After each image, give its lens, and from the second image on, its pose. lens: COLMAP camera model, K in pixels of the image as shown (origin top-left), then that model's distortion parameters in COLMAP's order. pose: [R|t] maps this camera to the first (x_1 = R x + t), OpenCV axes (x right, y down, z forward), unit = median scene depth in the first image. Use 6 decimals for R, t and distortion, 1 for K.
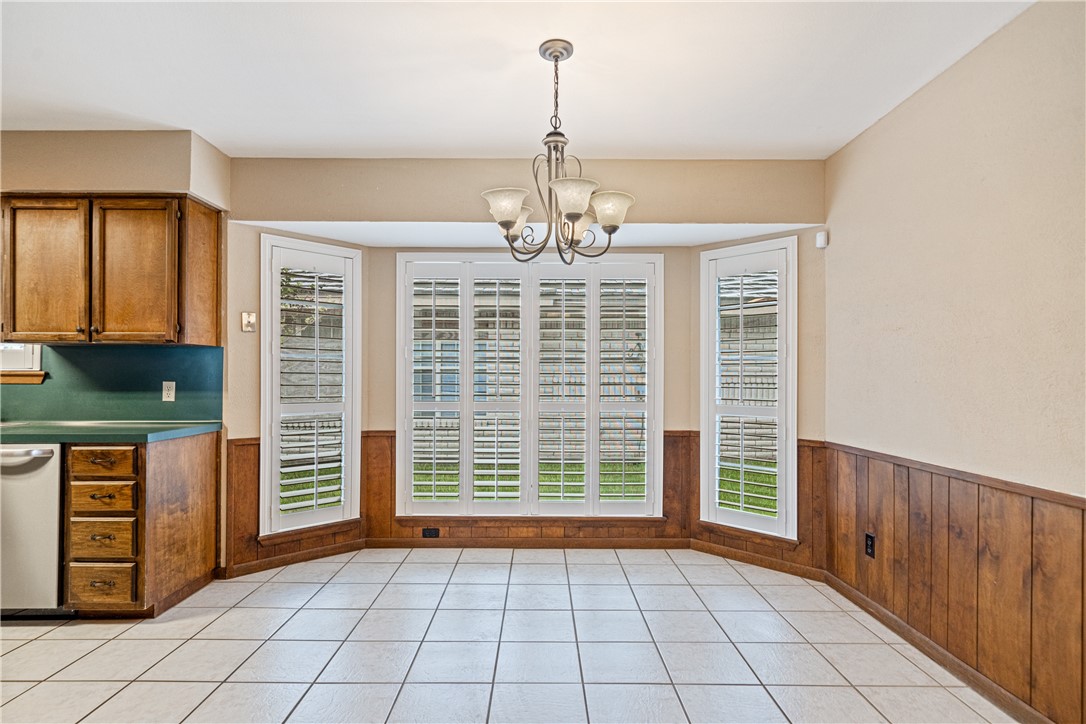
lens RADIAL K [[558.7, 0, 538.5], [0, 558.7, 375.2], [0, 0, 1]] dist [0.005901, -0.000633]
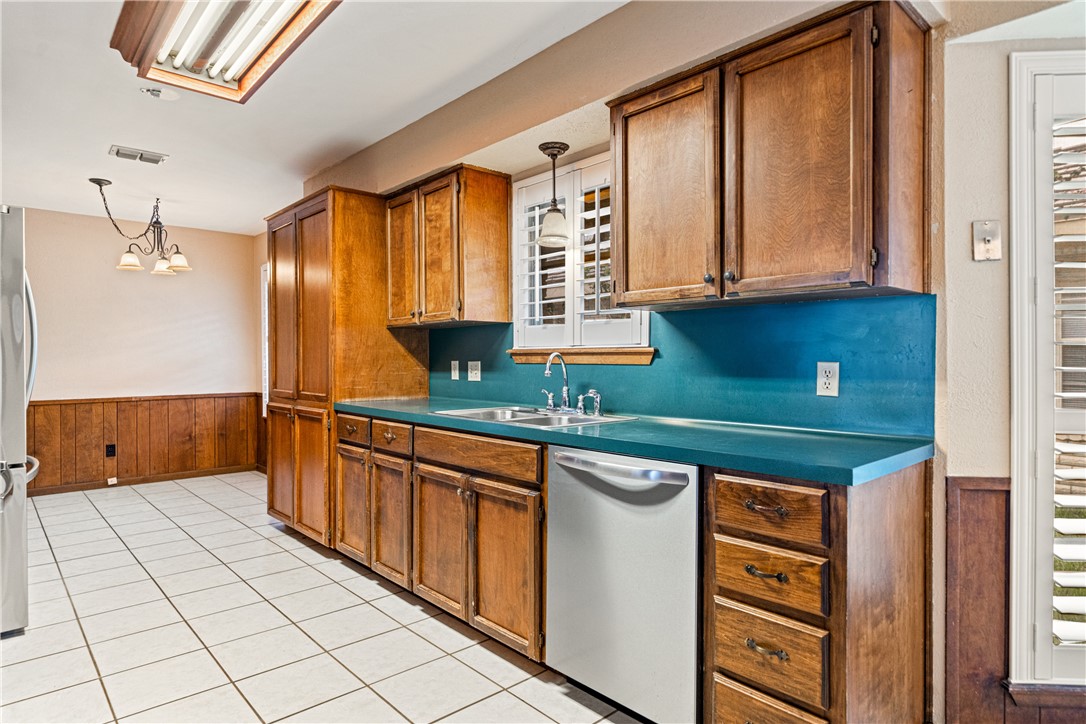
lens RADIAL K [[608.3, 0, 540.1], [0, 608.3, 360.8], [0, 0, 1]] dist [-0.002695, 0.000522]
pose [[0.676143, -0.000488, -0.736771, -0.441472], [0.005510, 0.999975, 0.004394, 0.006693], [0.736750, -0.007031, 0.676129, 0.398420]]
